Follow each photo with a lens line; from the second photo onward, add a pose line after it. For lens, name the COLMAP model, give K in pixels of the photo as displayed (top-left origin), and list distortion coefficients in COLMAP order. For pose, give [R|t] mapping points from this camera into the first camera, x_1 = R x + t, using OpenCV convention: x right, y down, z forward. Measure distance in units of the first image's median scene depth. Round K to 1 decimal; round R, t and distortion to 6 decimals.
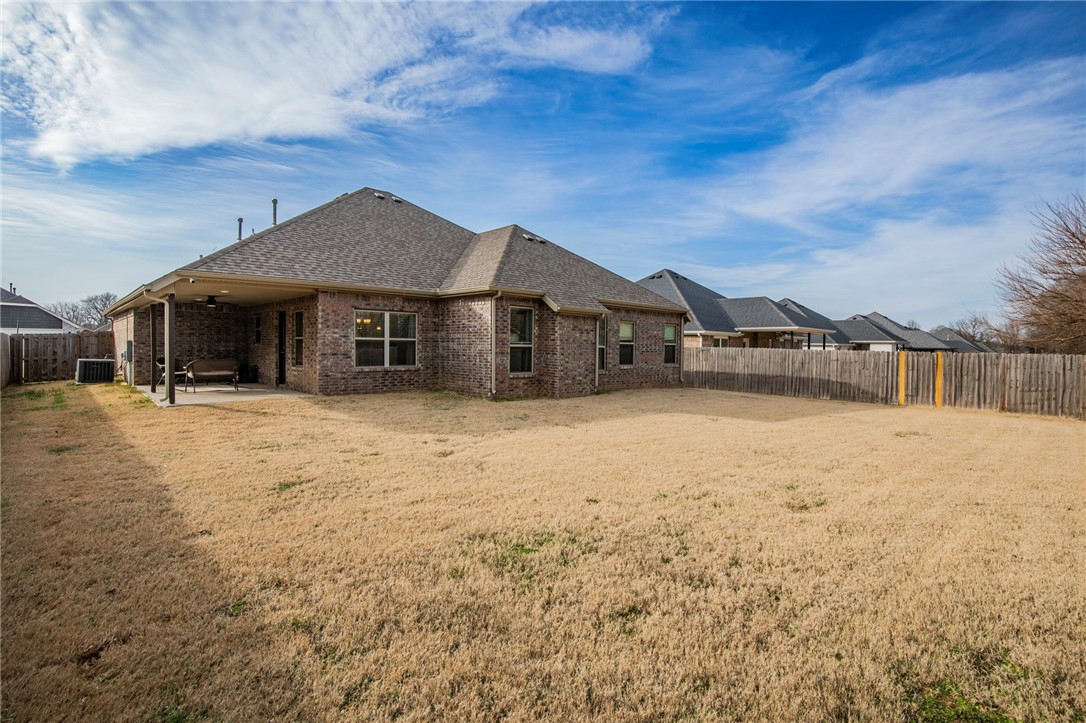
lens RADIAL K [[506.0, 0, 545.7], [0, 506.0, 357.8], [0, 0, 1]] dist [-0.032816, 0.006190]
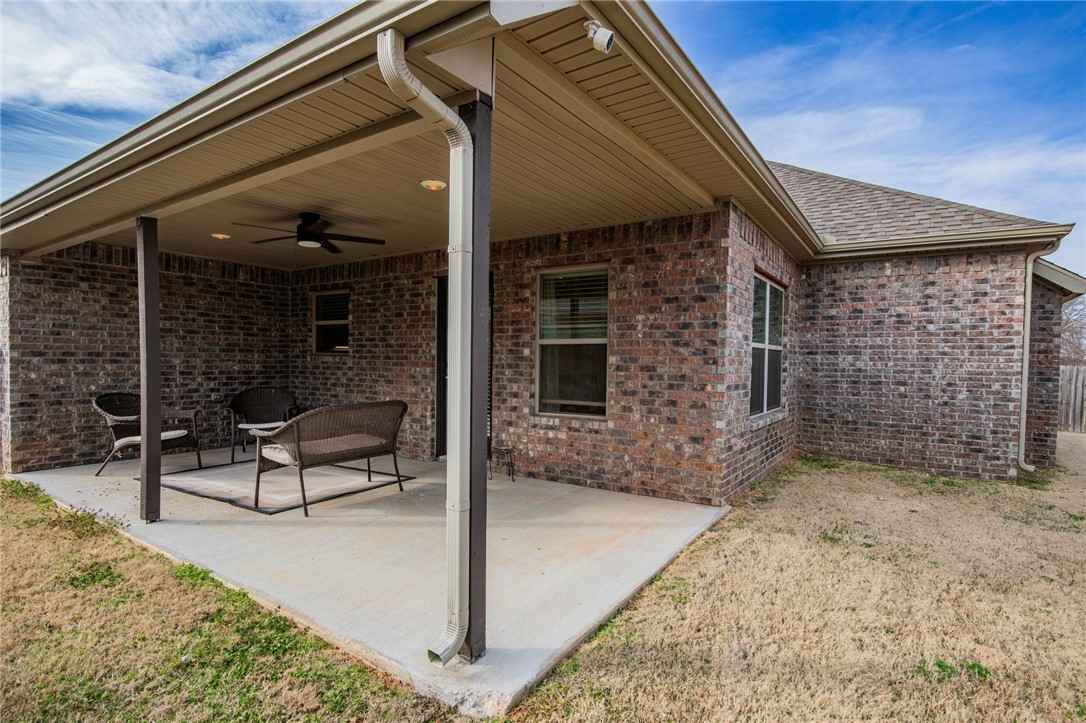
lens RADIAL K [[541.6, 0, 550.8], [0, 541.6, 378.3], [0, 0, 1]] dist [-0.026495, -0.000353]
pose [[0.976756, -0.005303, 0.214289, -0.530036], [0.002635, 0.999915, 0.012736, -0.015623], [-0.214339, -0.011875, 0.976687, 0.546482]]
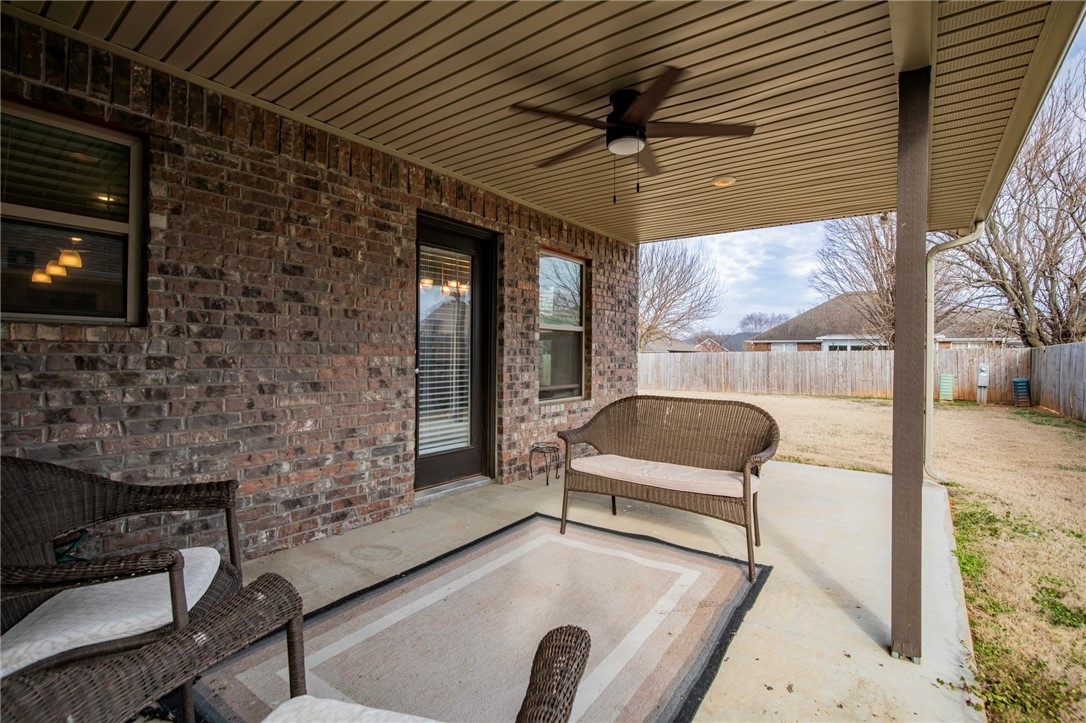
lens RADIAL K [[506.0, 0, 539.1], [0, 506.0, 356.9], [0, 0, 1]] dist [-0.032816, 0.006190]
pose [[-0.145364, -0.016649, 0.989238, -0.784655], [0.011731, 0.999759, 0.018550, -0.022170], [-0.989309, 0.014301, -0.145134, 0.969474]]
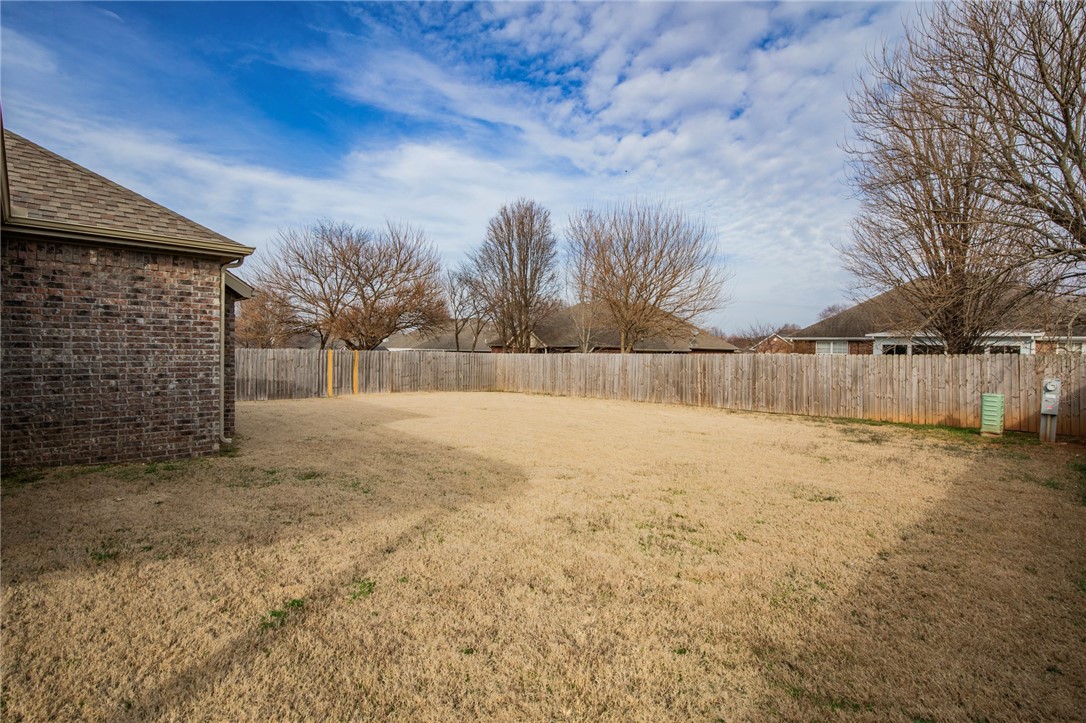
lens RADIAL K [[532.7, 0, 547.1], [0, 532.7, 357.3], [0, 0, 1]] dist [-0.017366, 0.002255]
pose [[-0.014122, -0.028123, 0.999505, -0.582138], [0.006179, 0.999583, 0.028213, -0.030701], [-0.999881, 0.006575, -0.013942, 0.571104]]
